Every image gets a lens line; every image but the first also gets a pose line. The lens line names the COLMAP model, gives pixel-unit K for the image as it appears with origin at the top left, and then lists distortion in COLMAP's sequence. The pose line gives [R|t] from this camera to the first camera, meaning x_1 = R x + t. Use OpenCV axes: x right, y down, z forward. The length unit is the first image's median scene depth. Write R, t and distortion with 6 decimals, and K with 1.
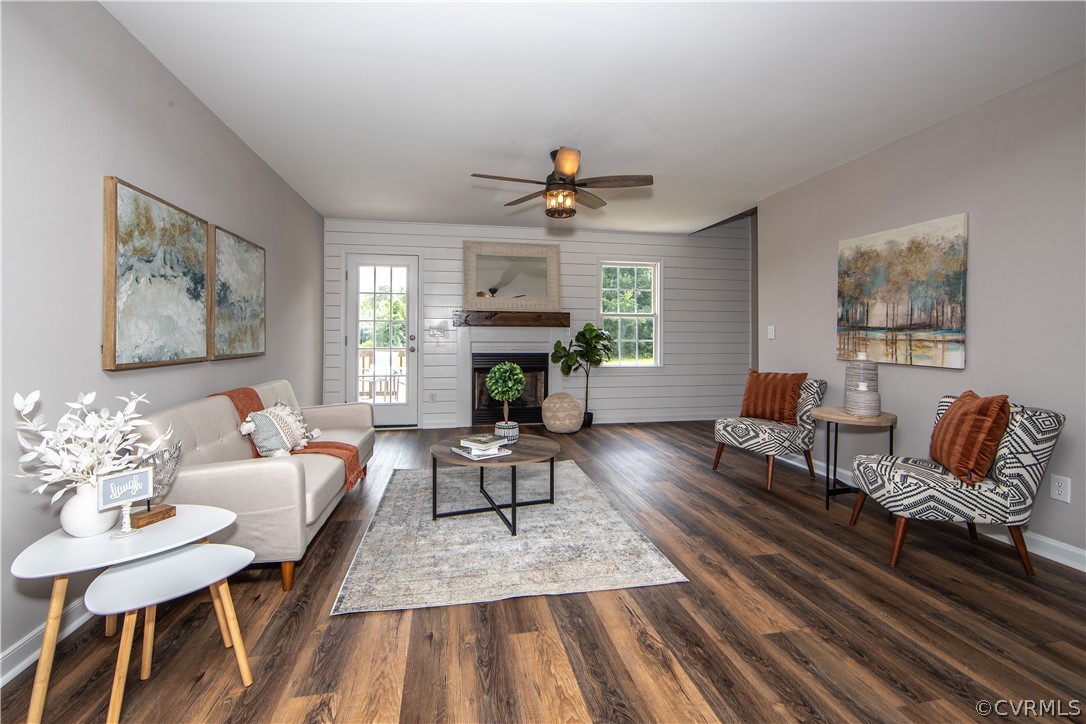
lens RADIAL K [[440.5, 0, 530.6], [0, 440.5, 337.8], [0, 0, 1]] dist [-0.003733, -0.000133]
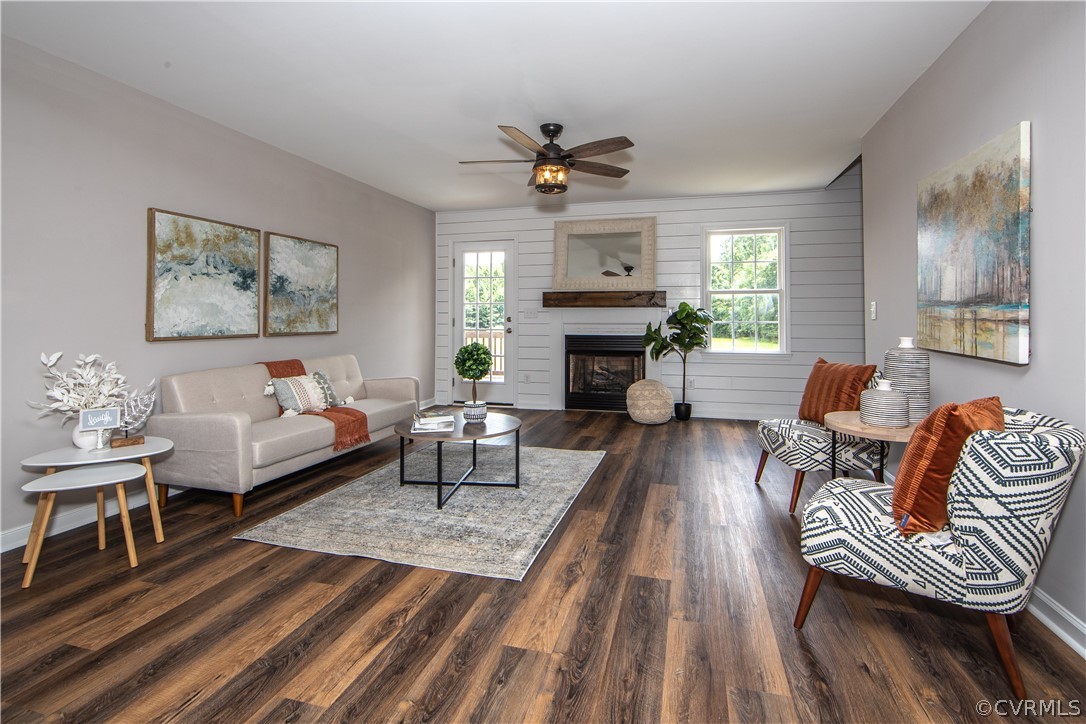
lens RADIAL K [[469.0, 0, 567.2], [0, 469.0, 314.4], [0, 0, 1]] dist [-0.003627, -0.000602]
pose [[0.914001, -0.007187, -0.405649, 0.746880], [0.002228, 0.999917, -0.012696, 0.006084], [0.405706, 0.010701, 0.913941, 0.119401]]
